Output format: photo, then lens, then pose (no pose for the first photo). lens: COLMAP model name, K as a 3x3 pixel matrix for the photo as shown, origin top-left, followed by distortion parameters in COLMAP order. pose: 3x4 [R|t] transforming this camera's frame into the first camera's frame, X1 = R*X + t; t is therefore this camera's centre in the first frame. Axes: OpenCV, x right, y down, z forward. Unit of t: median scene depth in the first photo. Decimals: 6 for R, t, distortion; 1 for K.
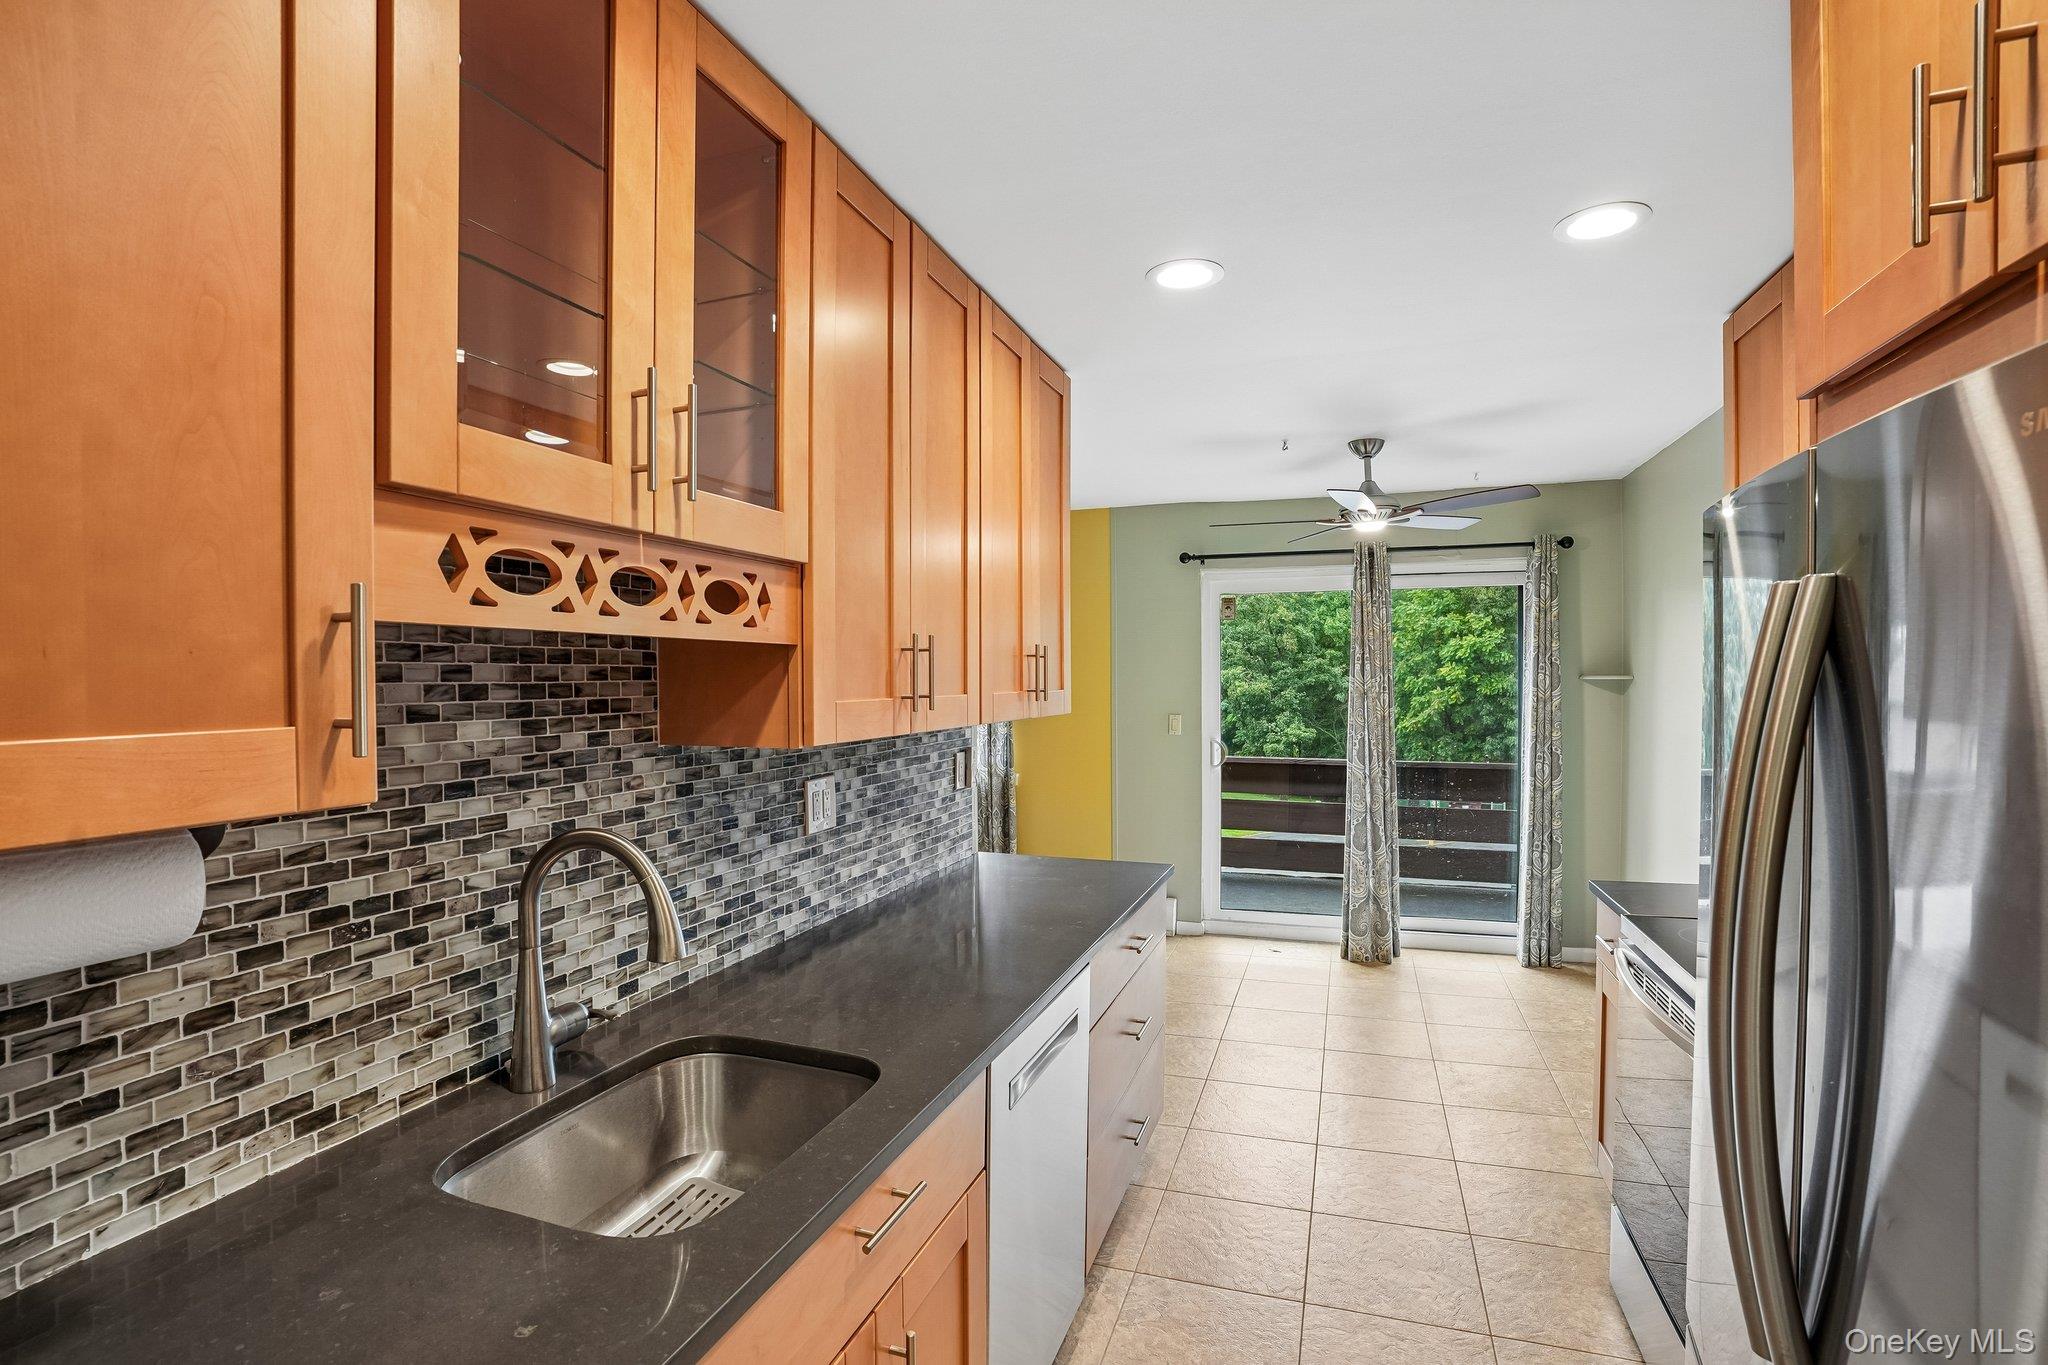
lens RADIAL K [[960.0, 0, 1042.2], [0, 960.0, 699.7], [0, 0, 1]] dist [-0.078624, 0.032176]
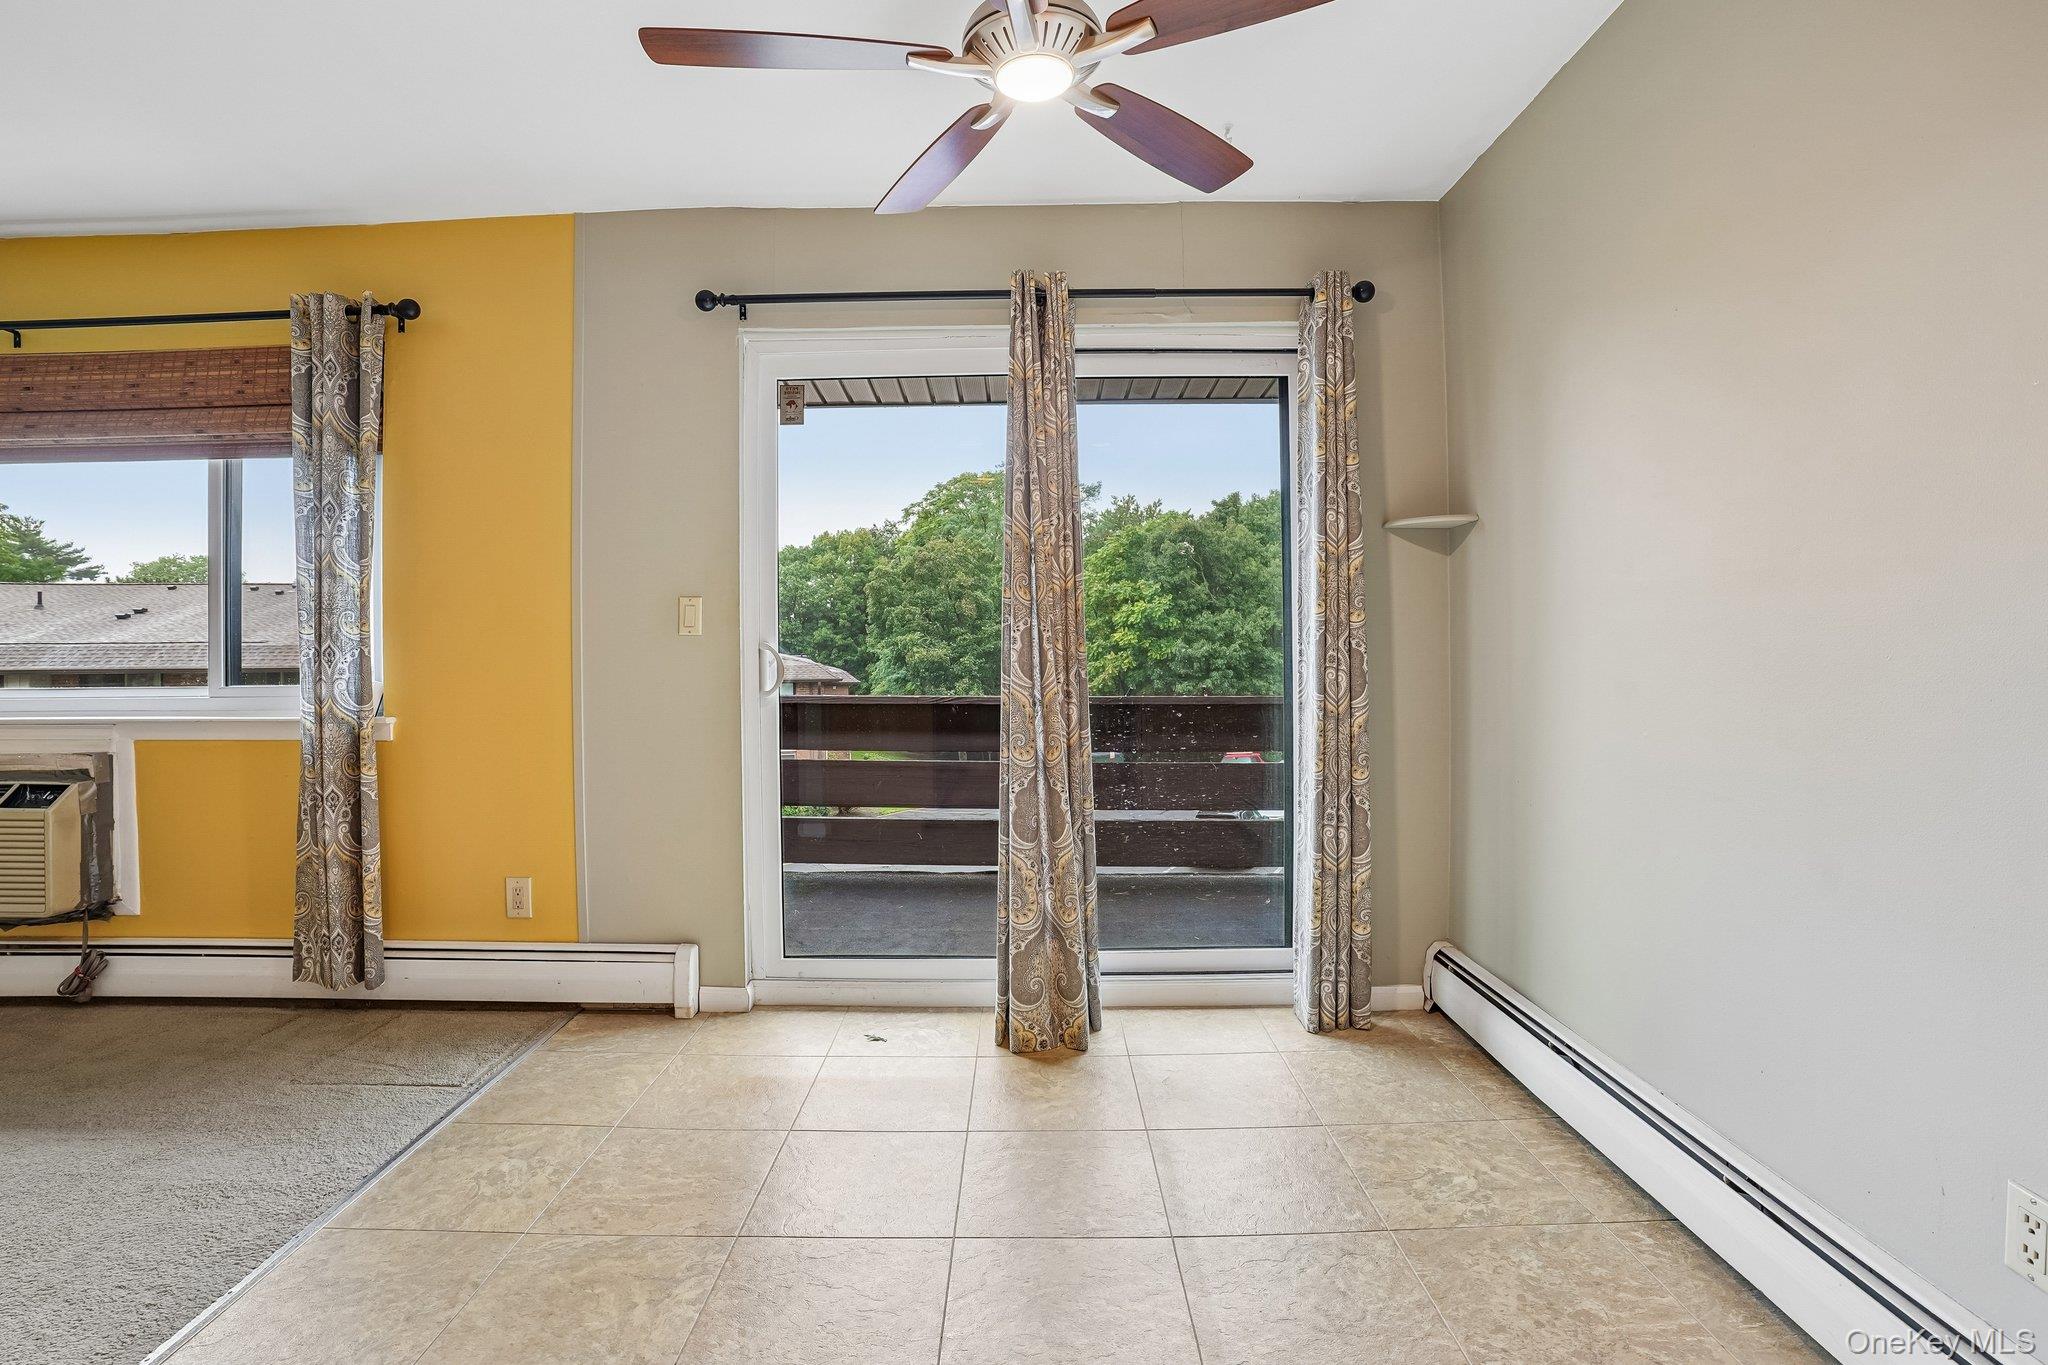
lens RADIAL K [[941.2, 0, 1037.7], [0, 941.2, 652.0], [0, 0, 1]] dist [-0.020289, 0.000776]
pose [[0.948940, -0.002318, 0.315447, 0.166308], [0.010091, 0.999684, -0.023011, 0.062036], [-0.315295, 0.025019, 0.948664, 0.472679]]
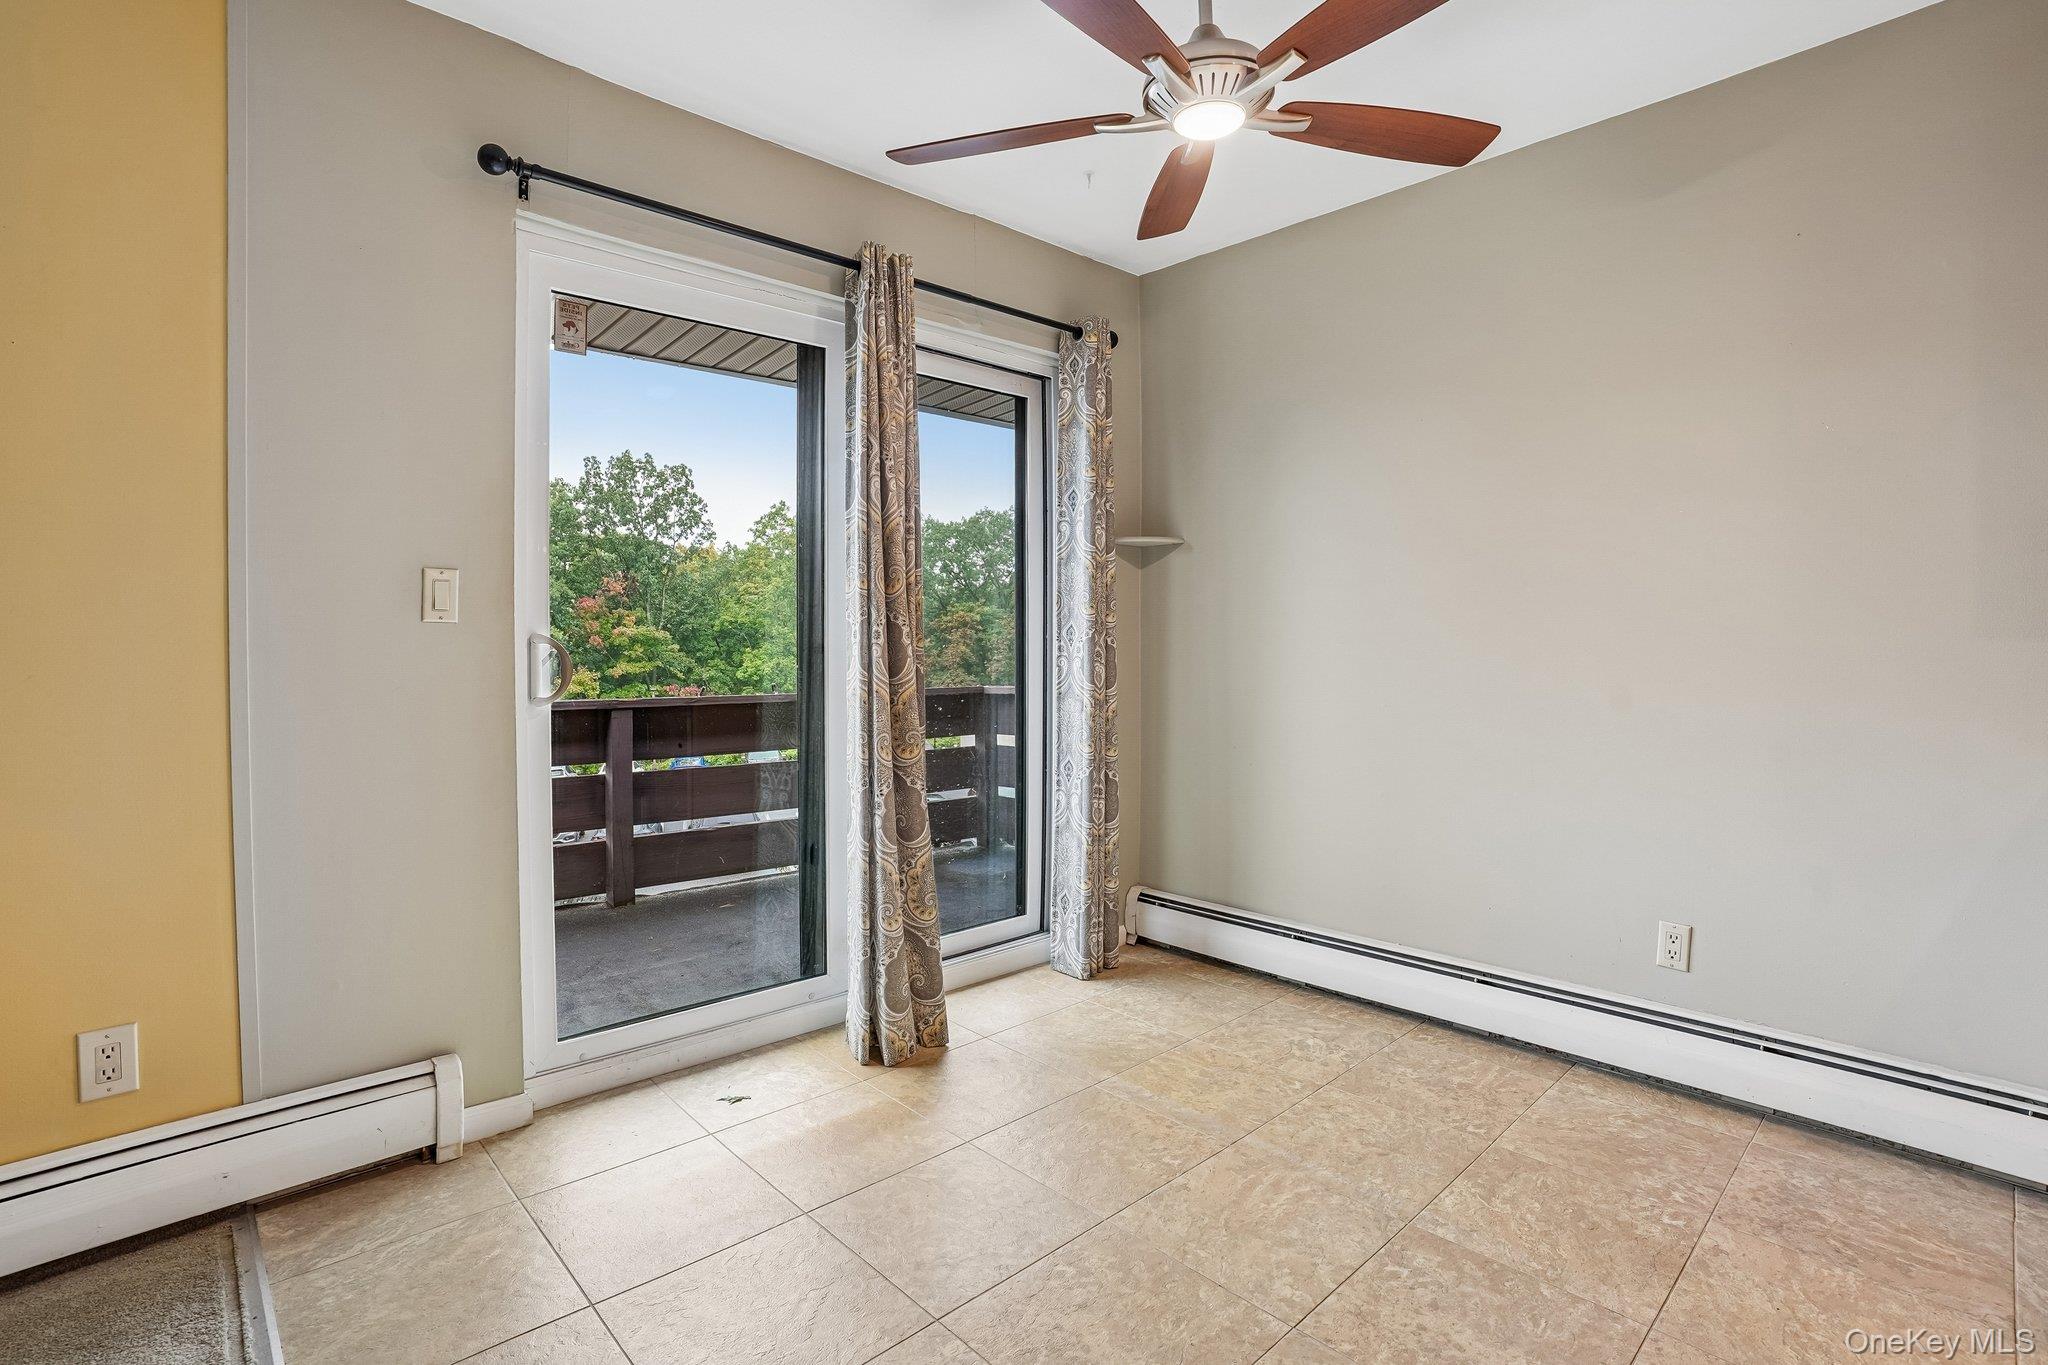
lens RADIAL K [[966.3, 0, 976.7], [0, 966.3, 666.6], [0, 0, 1]] dist [-0.026636, 0.000186]
pose [[0.508992, -0.014722, 0.860646, -0.086372], [0.022043, 0.999749, 0.004065, 0.059207], [-0.860489, 0.016903, 0.509188, 0.666593]]
